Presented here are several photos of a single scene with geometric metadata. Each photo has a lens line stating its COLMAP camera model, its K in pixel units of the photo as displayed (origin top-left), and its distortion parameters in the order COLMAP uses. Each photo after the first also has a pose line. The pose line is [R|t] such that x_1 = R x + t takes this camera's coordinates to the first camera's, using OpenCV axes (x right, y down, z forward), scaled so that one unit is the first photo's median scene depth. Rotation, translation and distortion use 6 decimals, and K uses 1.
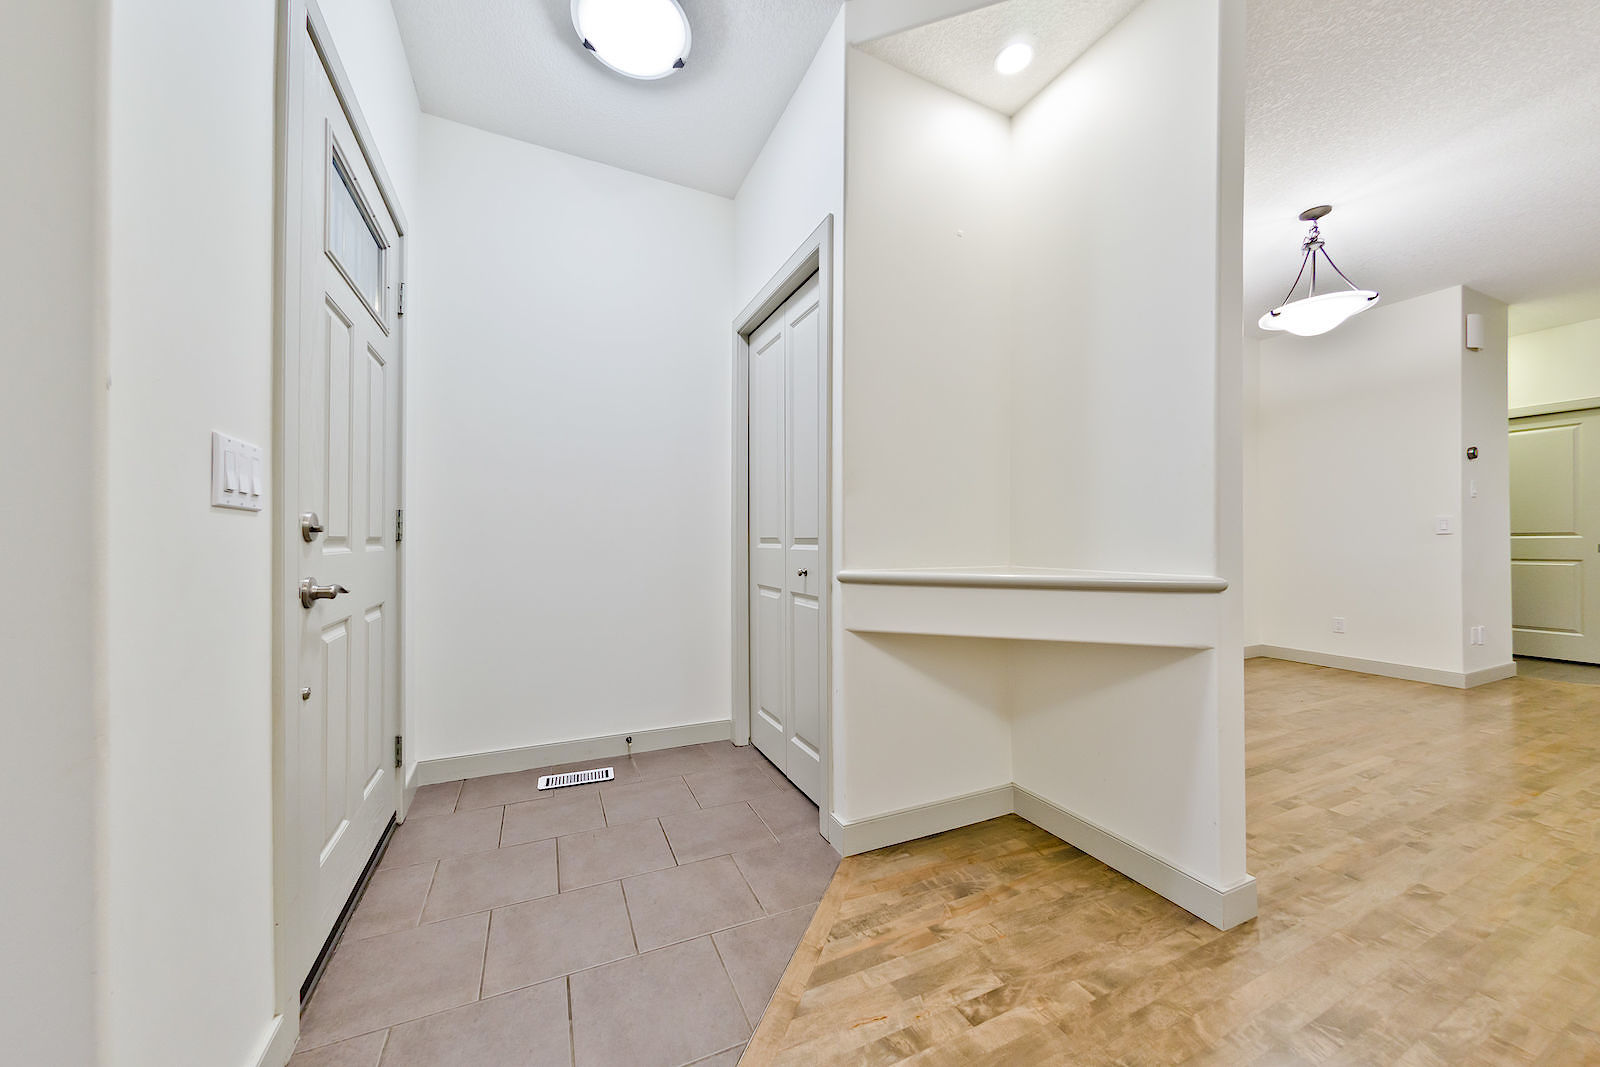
lens RADIAL K [[565.0, 0, 800.0], [0, 565.0, 533.5], [0, 0, 1]] dist [-0.000042, -0.000014]
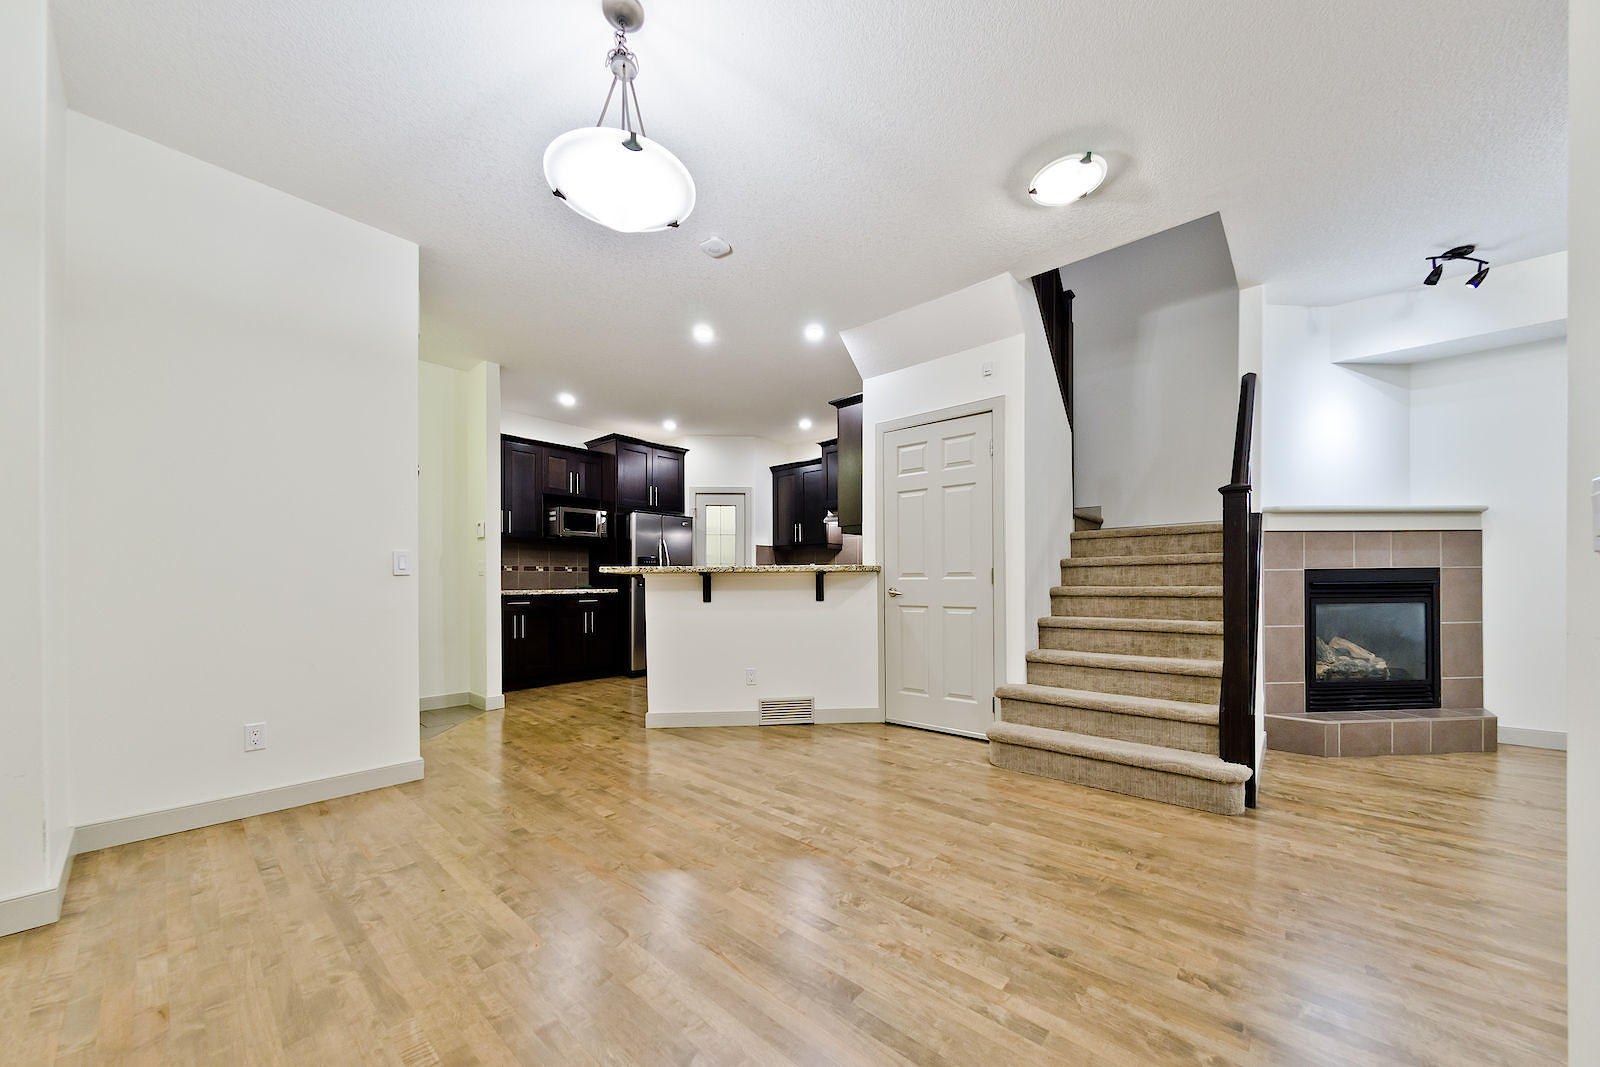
lens RADIAL K [[601.7, 0, 802.7], [0, 601.7, 576.6], [0, 0, 1]] dist [-0.000083, -0.000007]
pose [[-0.424367, -0.003358, 0.905484, 0.407075], [-0.015542, 0.999873, -0.003575, -0.003217], [-0.905357, -0.015590, -0.424365, 1.629430]]
